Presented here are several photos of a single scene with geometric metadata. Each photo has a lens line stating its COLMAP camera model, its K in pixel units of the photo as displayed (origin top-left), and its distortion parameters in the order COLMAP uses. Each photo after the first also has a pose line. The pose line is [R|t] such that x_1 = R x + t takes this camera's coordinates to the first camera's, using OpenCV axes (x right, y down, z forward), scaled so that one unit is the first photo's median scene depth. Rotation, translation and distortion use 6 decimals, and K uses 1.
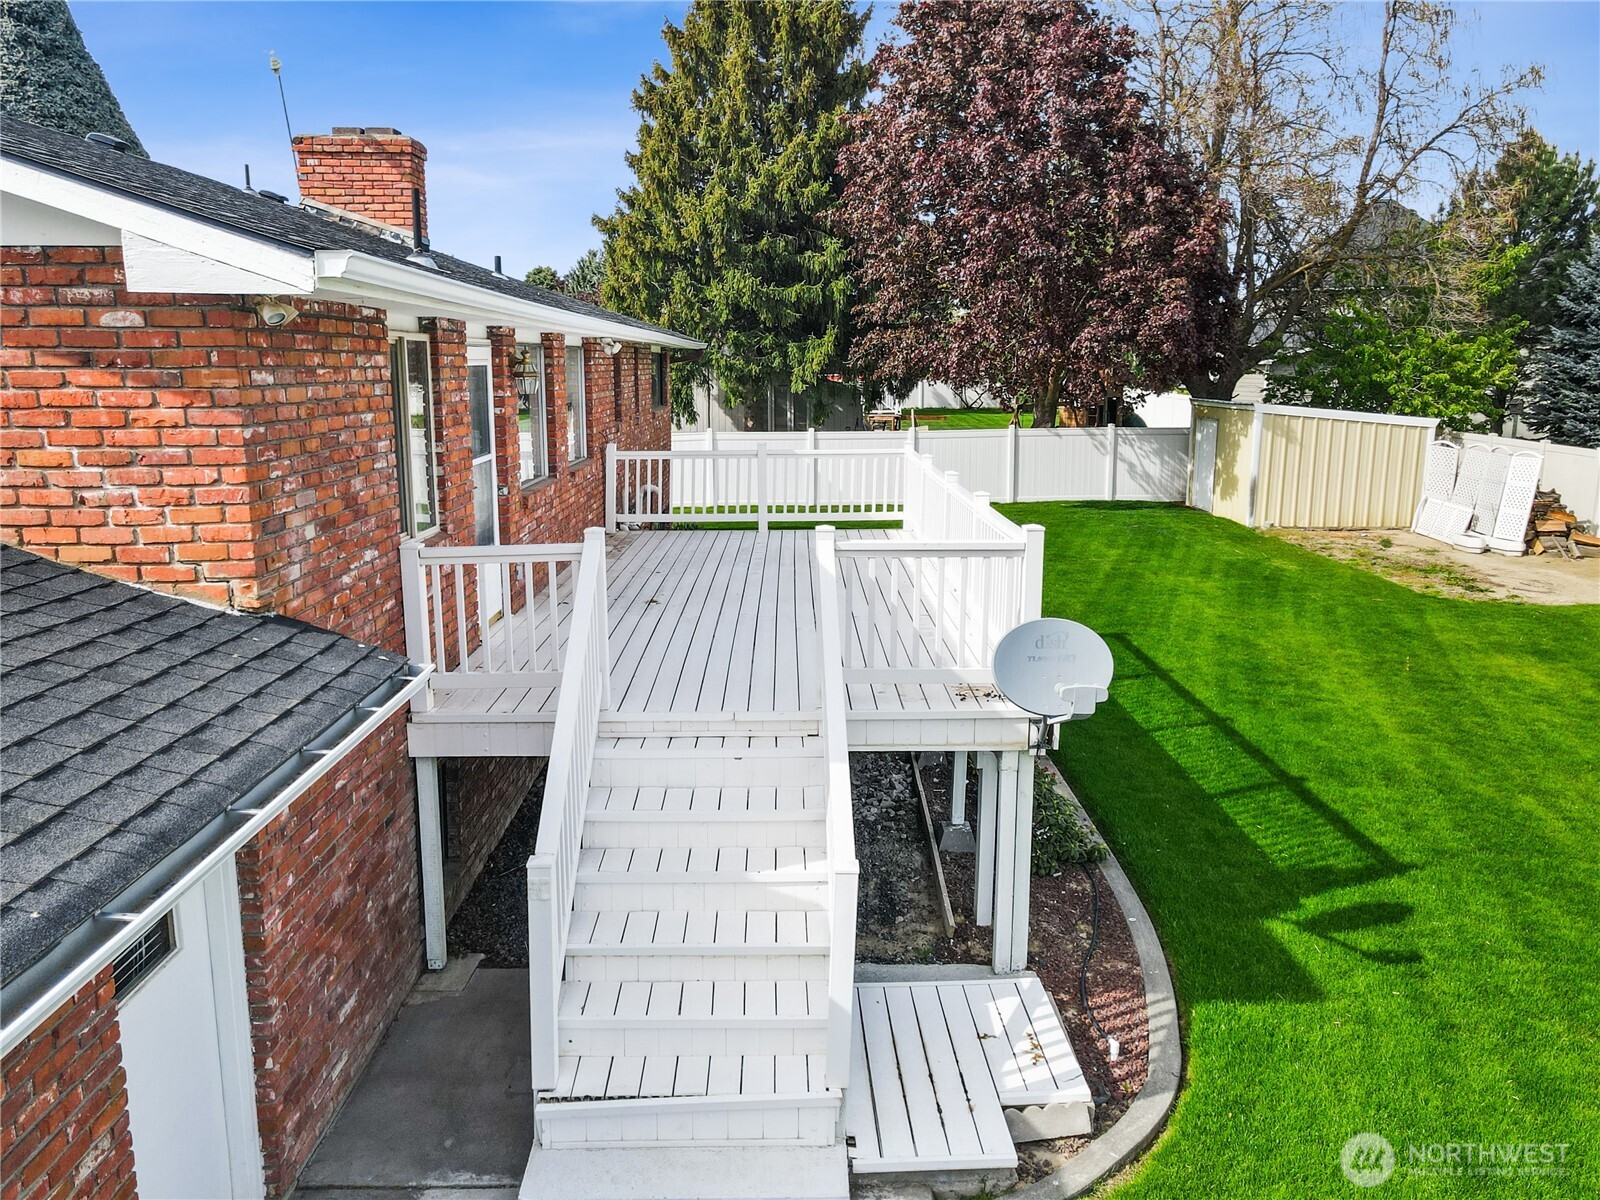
lens RADIAL K [[1199.1, 0, 800.0], [0, 1199.1, 600.0], [0, 0, 1]] dist [0.012659, -0.003965]
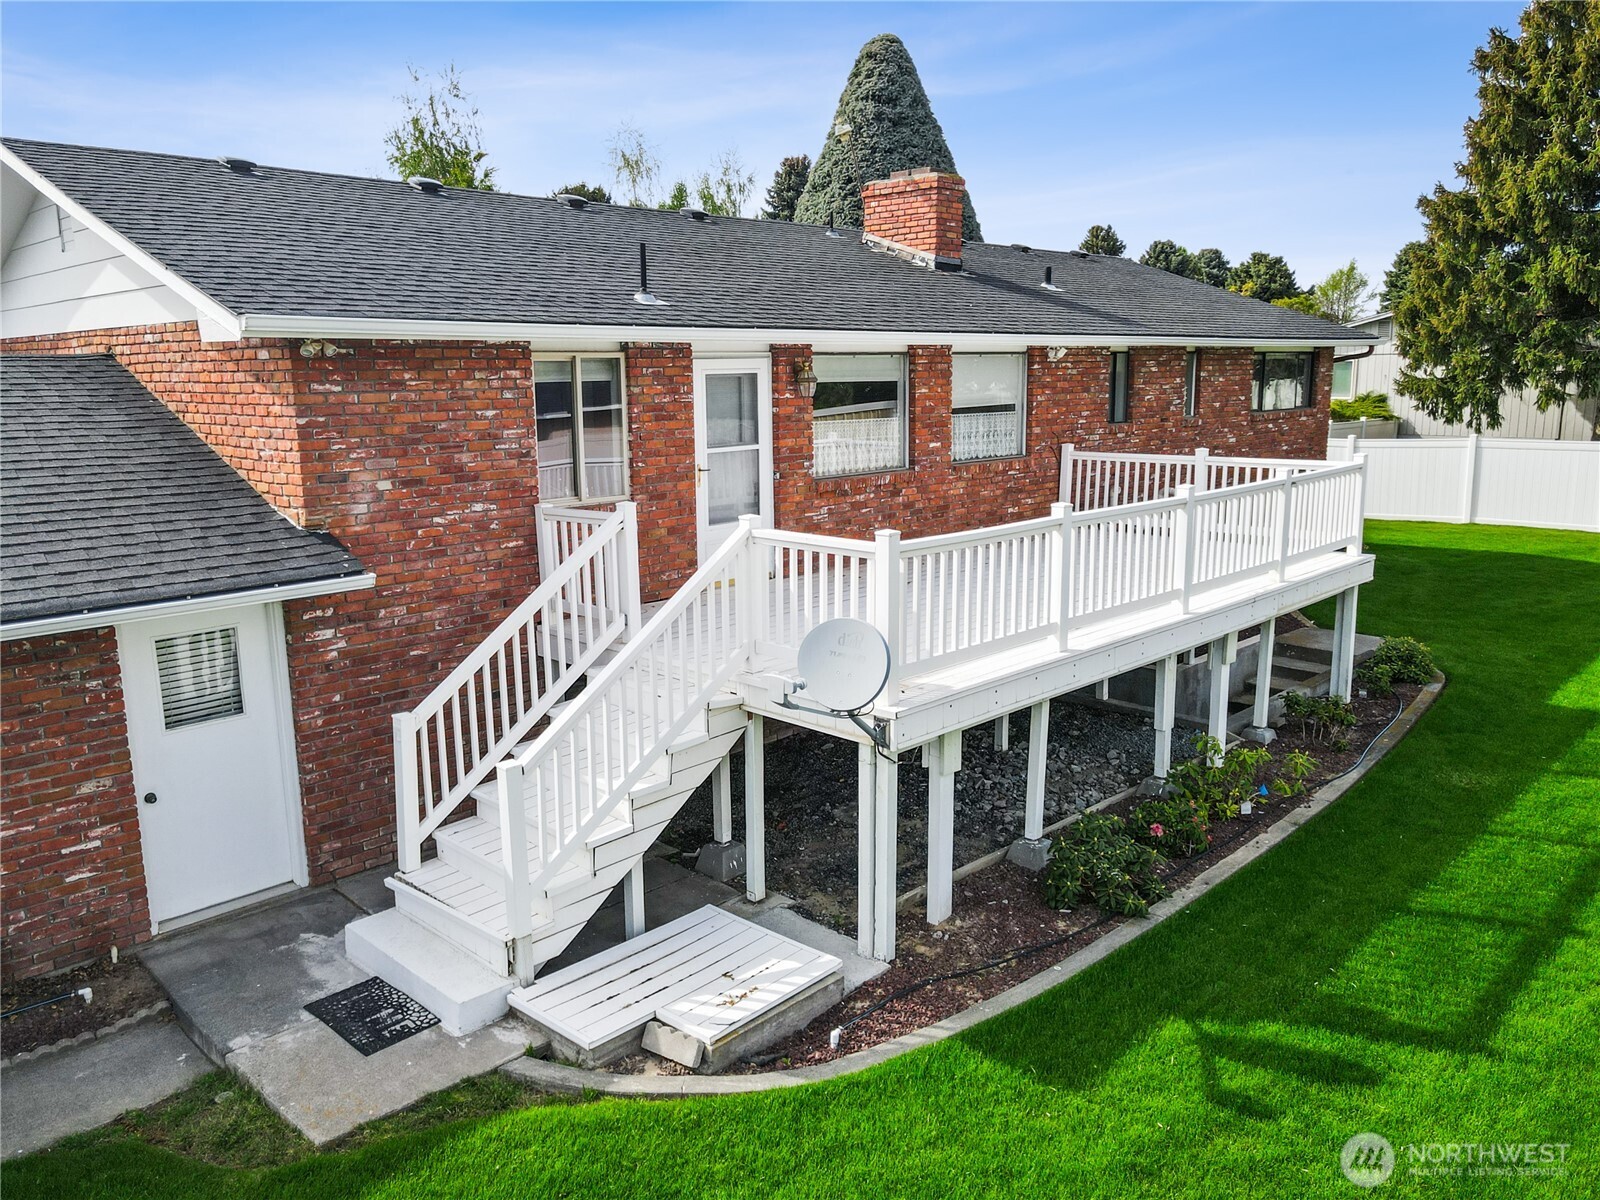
lens RADIAL K [[1188.4, 0, 802.6], [0, 1188.4, 595.9], [0, 0, 1]] dist [-0.009993, 0.045246]
pose [[0.704203, 0.125855, -0.698755, 0.432971], [-0.124933, 0.990773, 0.052544, -0.025152], [0.698920, 0.050295, 0.713429, 0.111556]]
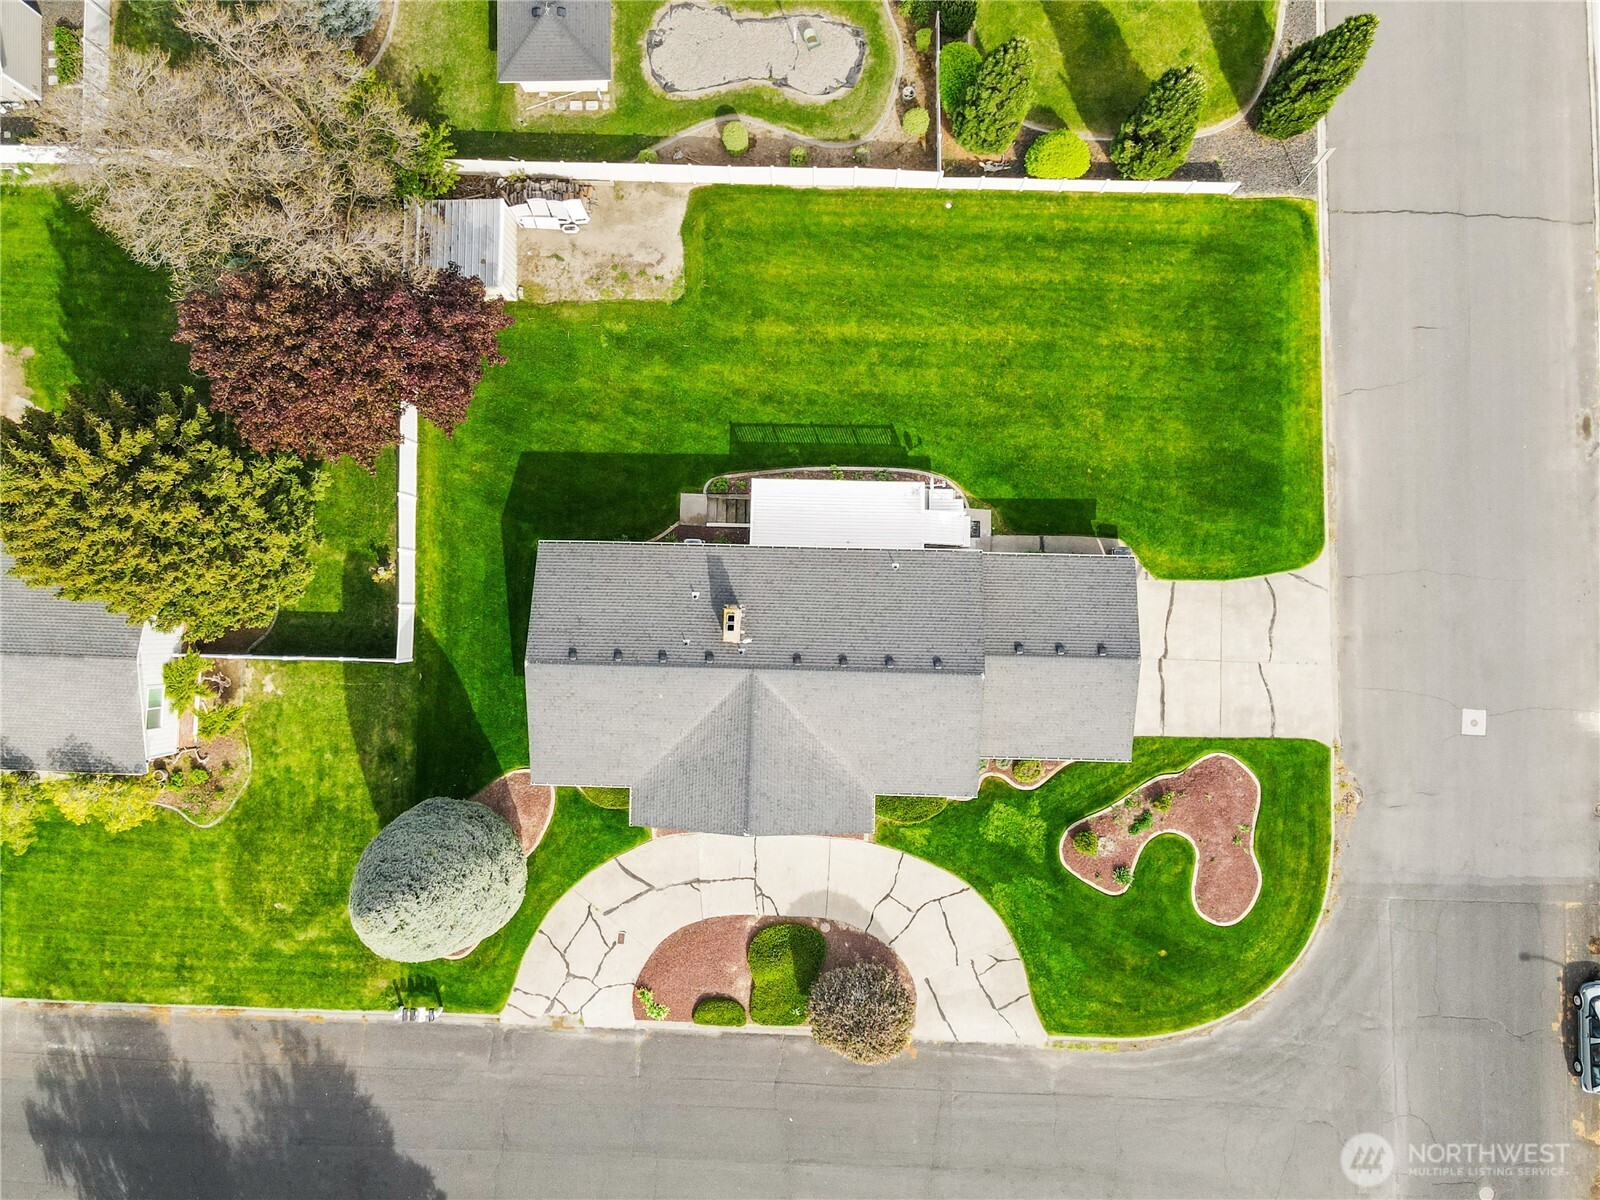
lens RADIAL K [[1167.3, 0, 800.0], [0, 1167.3, 600.0], [0, 0, 1]] dist [-0.001047, 0.029381]
pose [[0.033084, -0.999112, 0.026098, -0.385931], [0.224154, 0.032865, 0.973999, -3.723375], [-0.973992, -0.026374, 0.225042, 0.036892]]
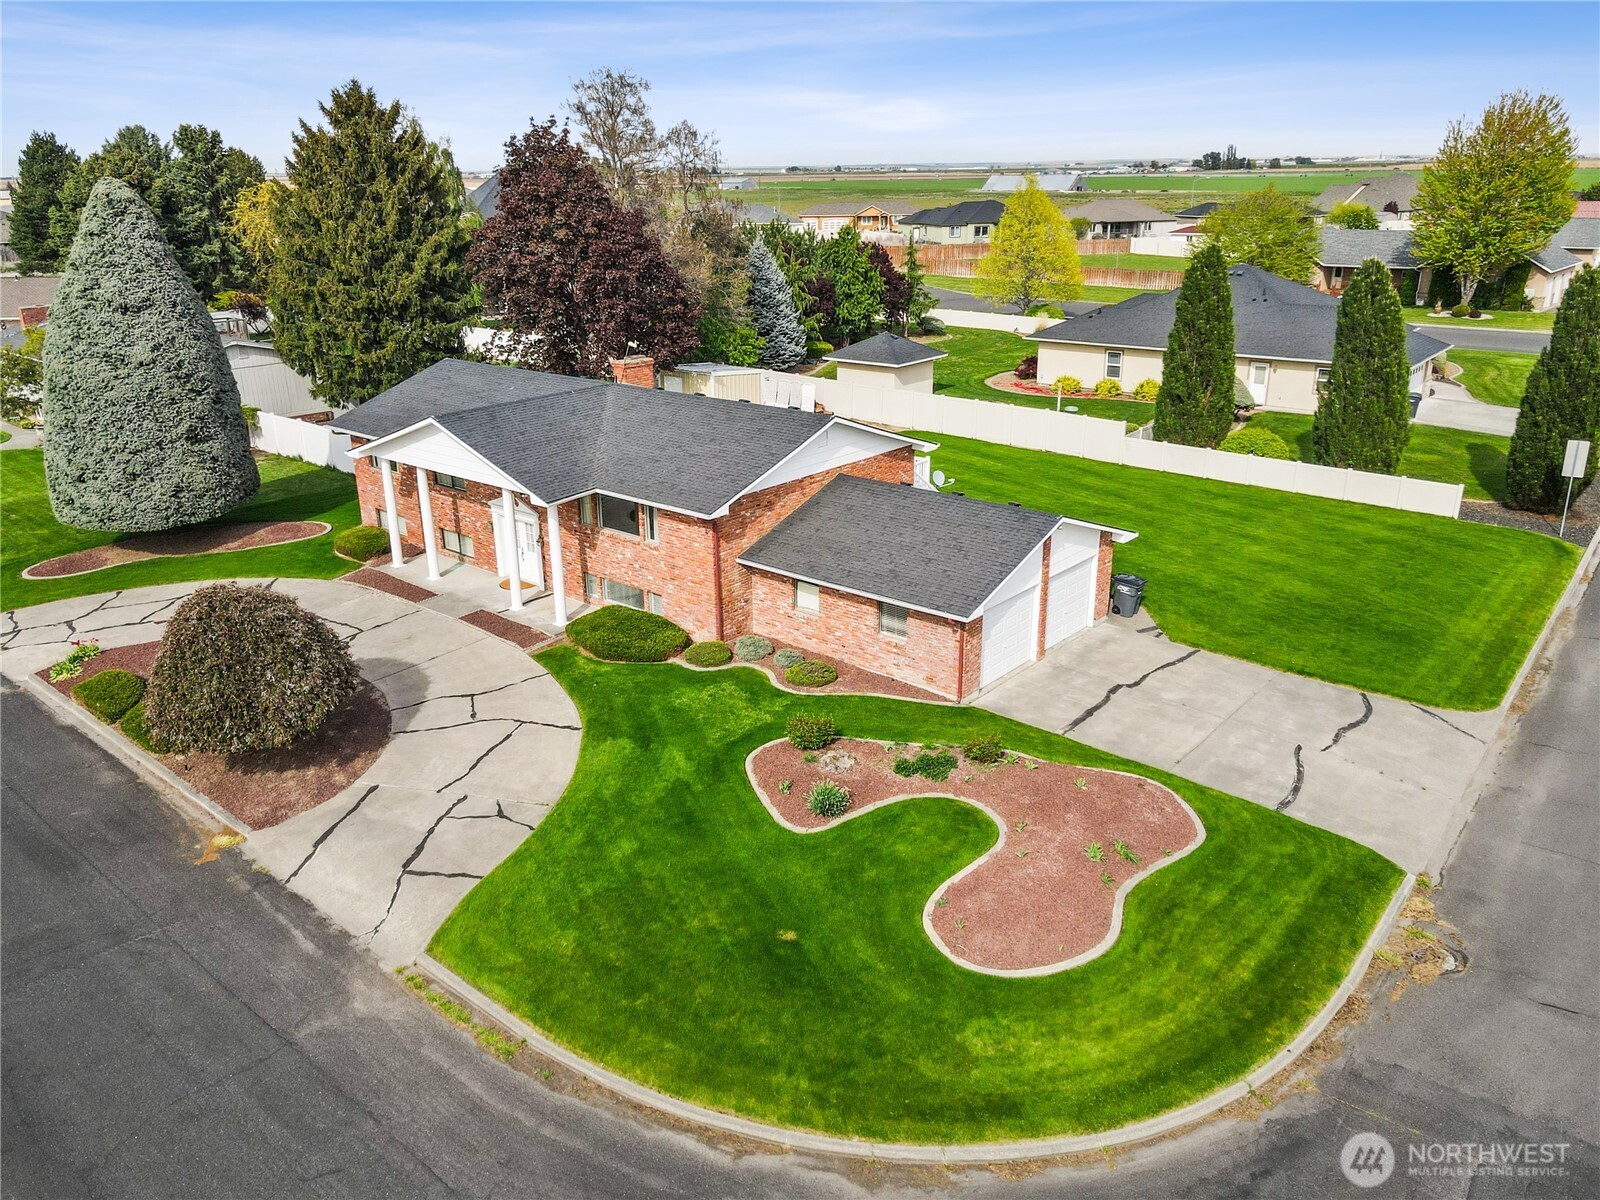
lens RADIAL K [[1181.3, 0, 802.0], [0, 1181.3, 595.5], [0, 0, 1]] dist [-0.000278, 0.024957]
pose [[0.655050, -0.265760, 0.707305, -2.343135], [0.159978, 0.963662, 0.213923, -0.384918], [-0.738455, -0.026977, 0.673763, -1.302781]]
